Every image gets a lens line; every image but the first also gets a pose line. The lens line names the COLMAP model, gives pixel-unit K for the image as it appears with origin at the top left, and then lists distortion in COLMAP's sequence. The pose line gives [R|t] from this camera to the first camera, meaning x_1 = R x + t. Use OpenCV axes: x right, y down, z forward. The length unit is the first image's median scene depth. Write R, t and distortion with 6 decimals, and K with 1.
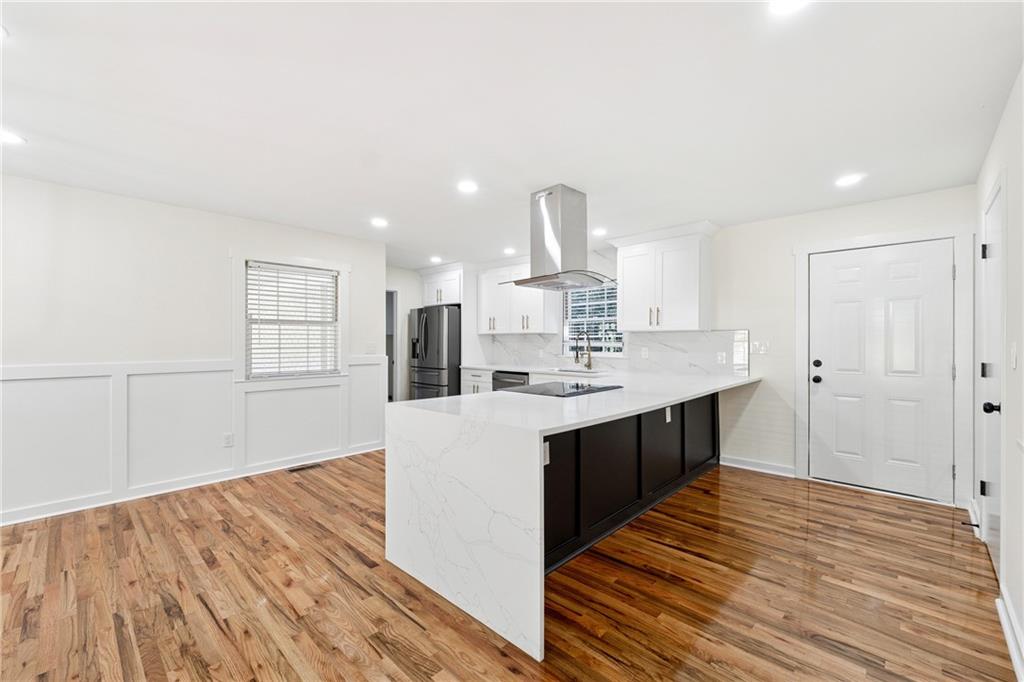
lens RADIAL K [[427.5, 0, 512.1], [0, 427.5, 343.4], [0, 0, 1]] dist [0.002741, 0.000216]
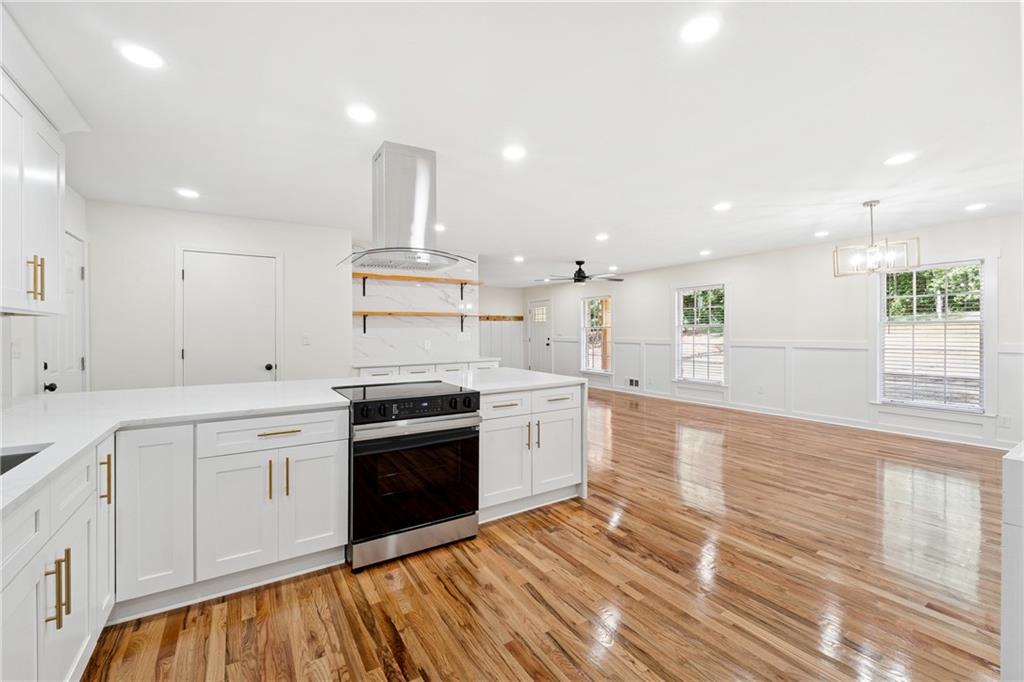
lens RADIAL K [[427.5, 0, 509.1], [0, 427.5, 335.8], [0, 0, 1]] dist [0.002741, 0.000216]
pose [[-0.965100, -0.001314, 0.261879, -0.352024], [-0.001329, 0.999999, 0.000121, 0.016628], [-0.261878, -0.000231, -0.965101, 1.979575]]
